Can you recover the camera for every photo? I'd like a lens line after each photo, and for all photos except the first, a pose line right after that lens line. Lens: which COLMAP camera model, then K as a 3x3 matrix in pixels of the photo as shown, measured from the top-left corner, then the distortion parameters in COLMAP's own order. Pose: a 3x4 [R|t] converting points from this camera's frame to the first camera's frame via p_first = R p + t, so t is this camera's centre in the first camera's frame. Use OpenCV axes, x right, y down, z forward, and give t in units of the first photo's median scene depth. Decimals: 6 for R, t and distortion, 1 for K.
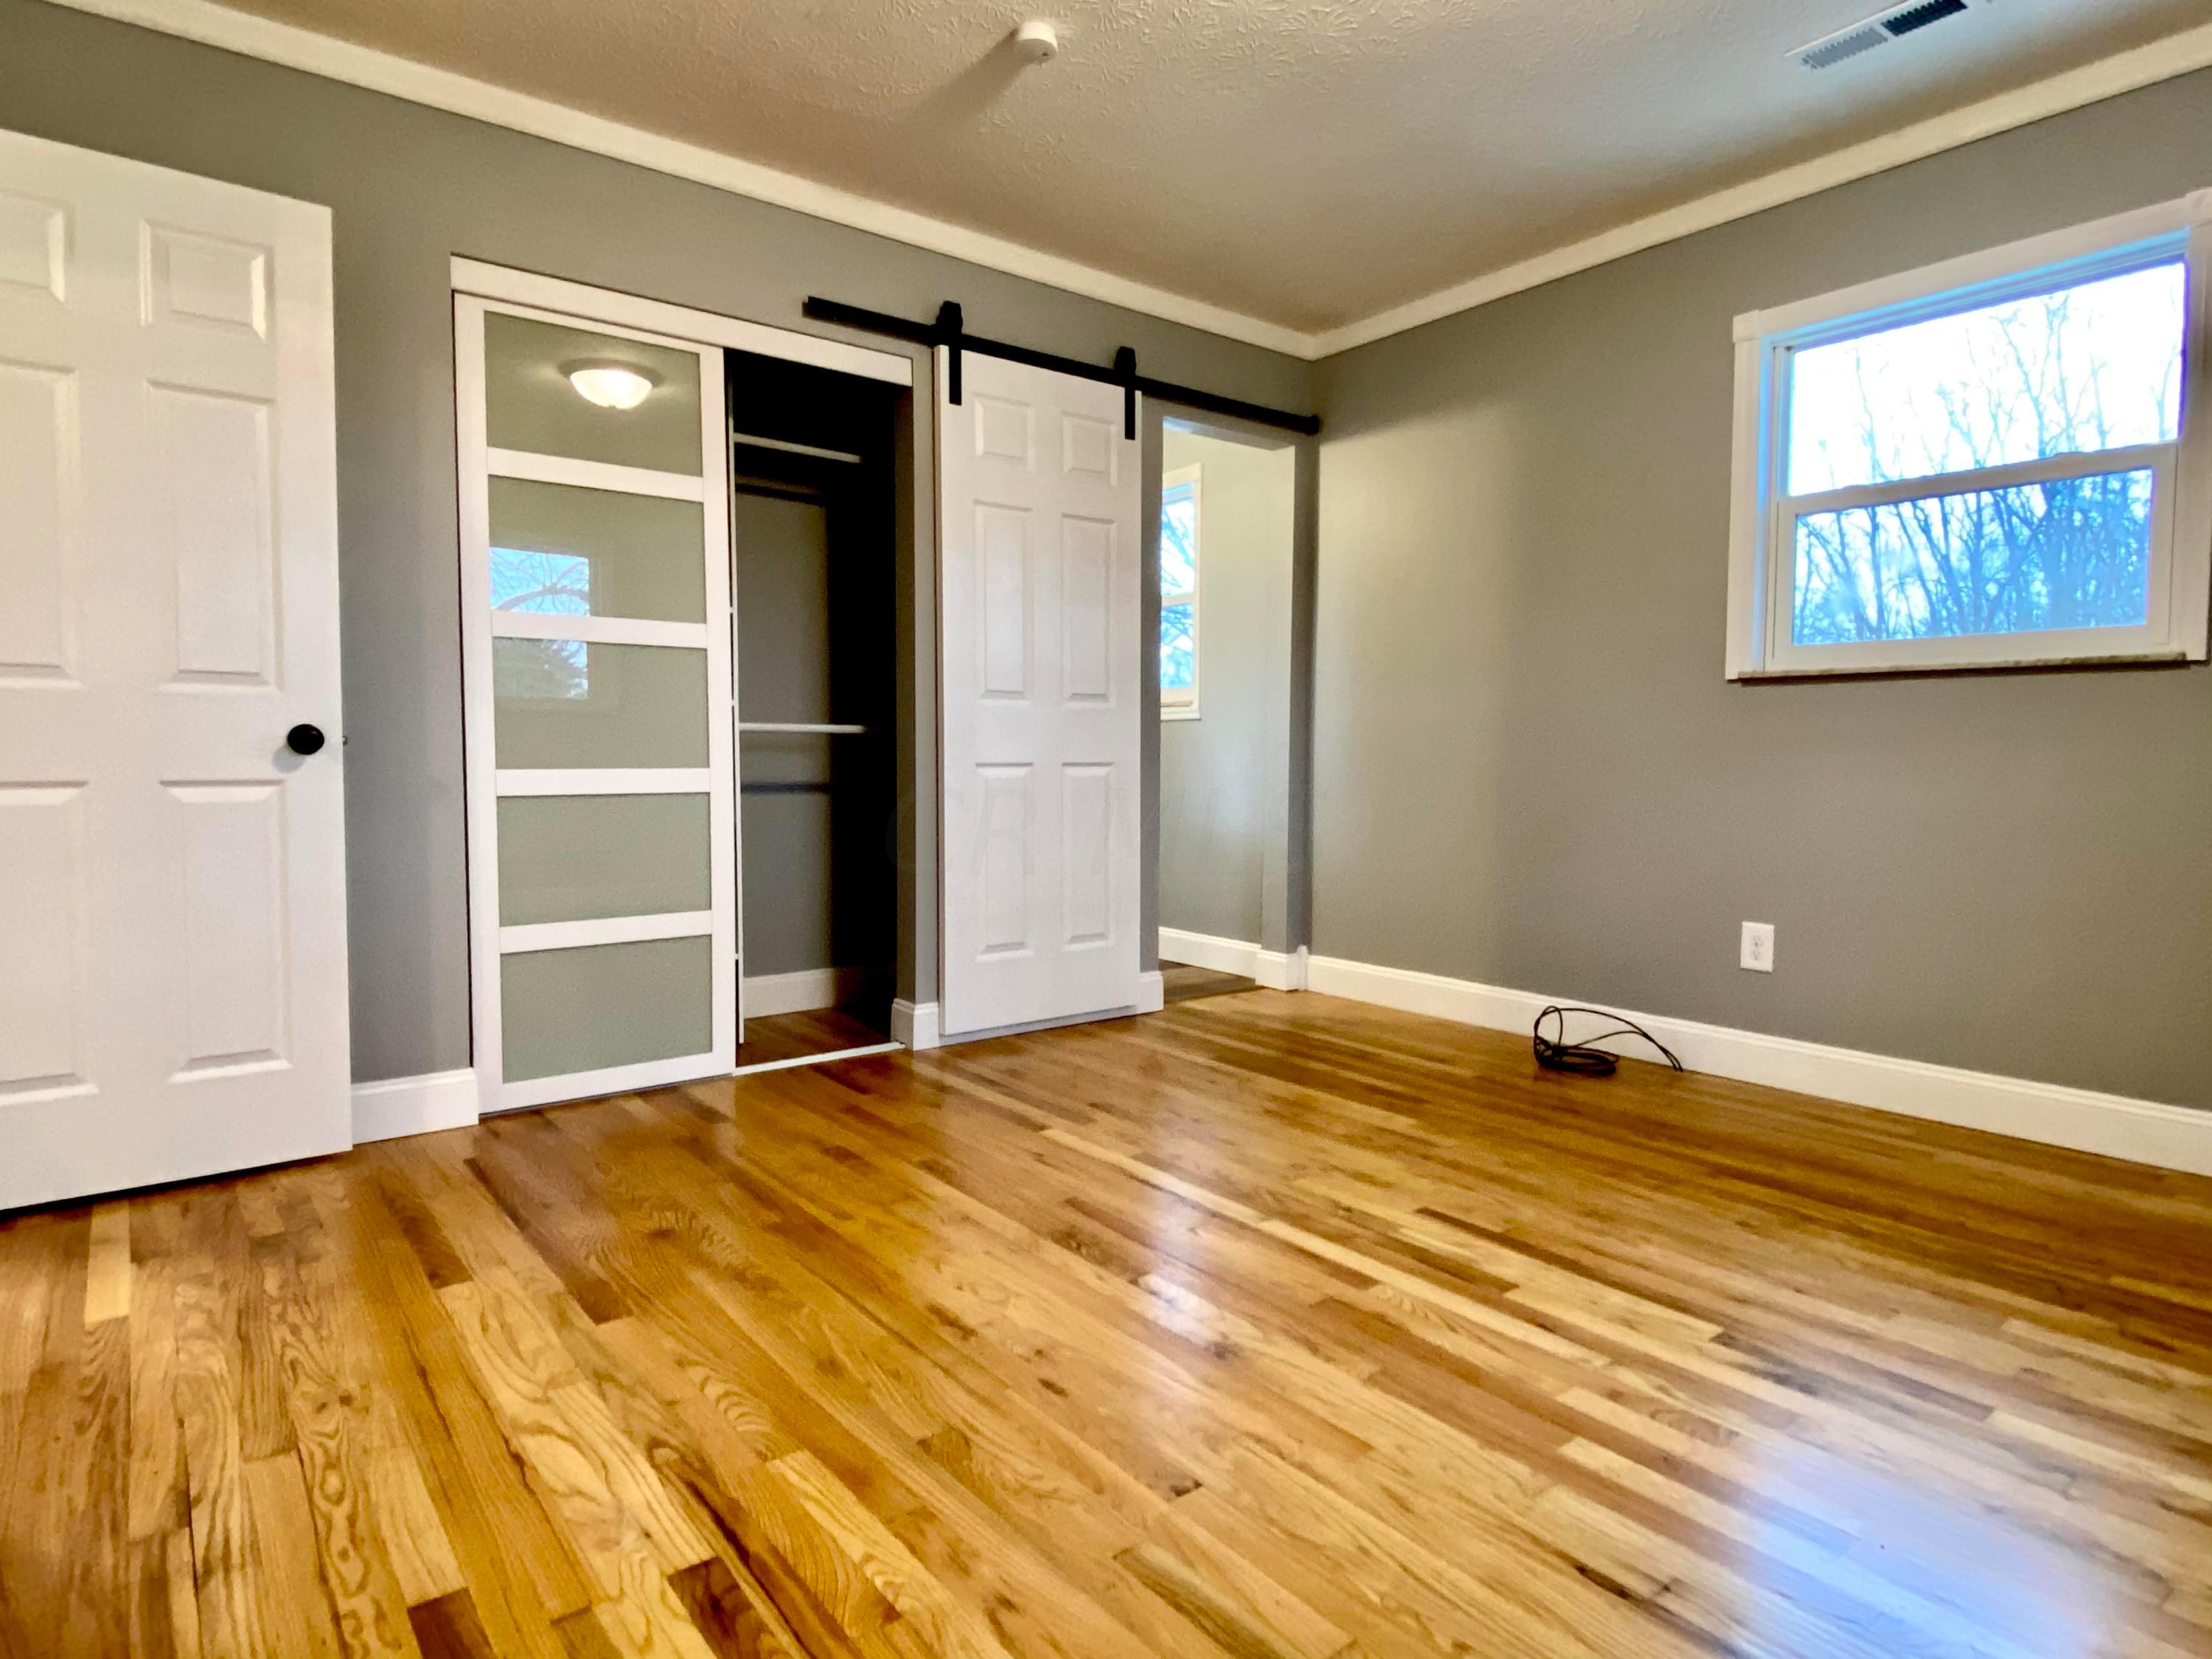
lens RADIAL K [[1249.9, 0, 1100.0], [0, 1249.9, 839.1], [0, 0, 1]] dist [0.006146, -0.006847]
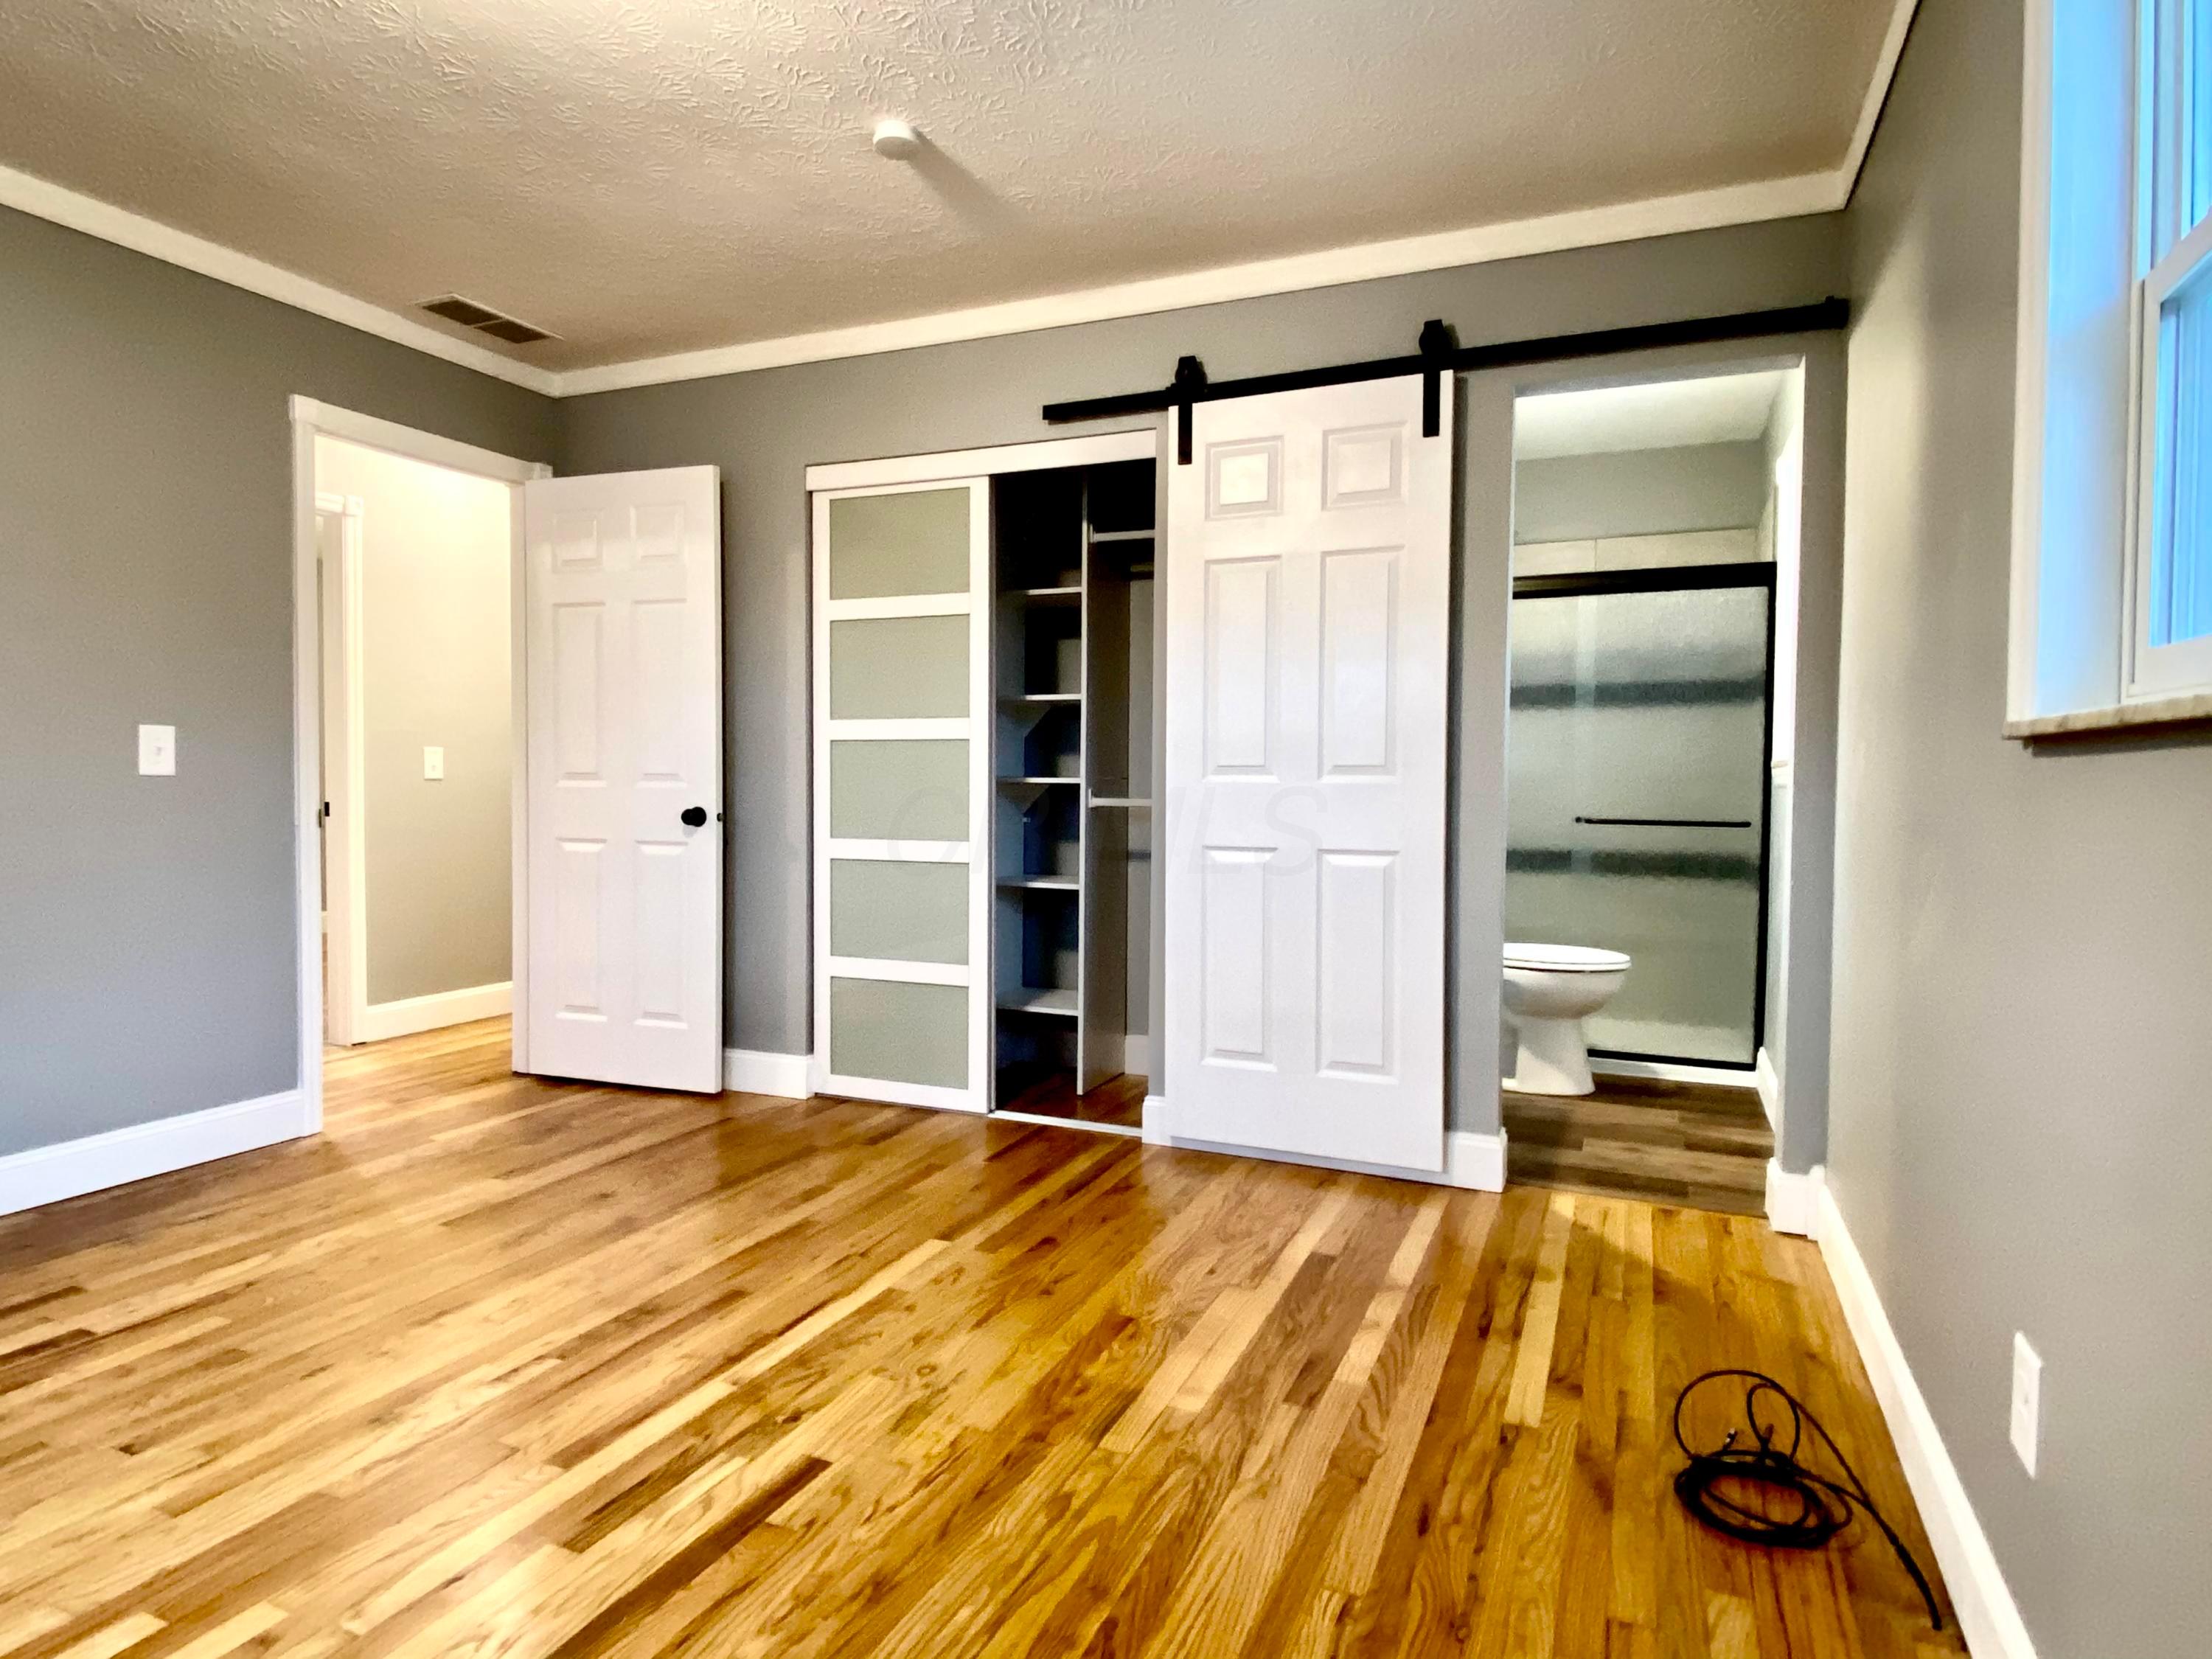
lens RADIAL K [[1249.9, 0, 1095.7], [0, 1249.9, 819.1], [0, 0, 1]] dist [0.006146, -0.006847]
pose [[0.478552, 0.031439, -0.877496, 0.880335], [-0.059730, 0.998209, 0.003190, -0.103560], [0.876025, 0.050886, 0.479573, 0.651852]]
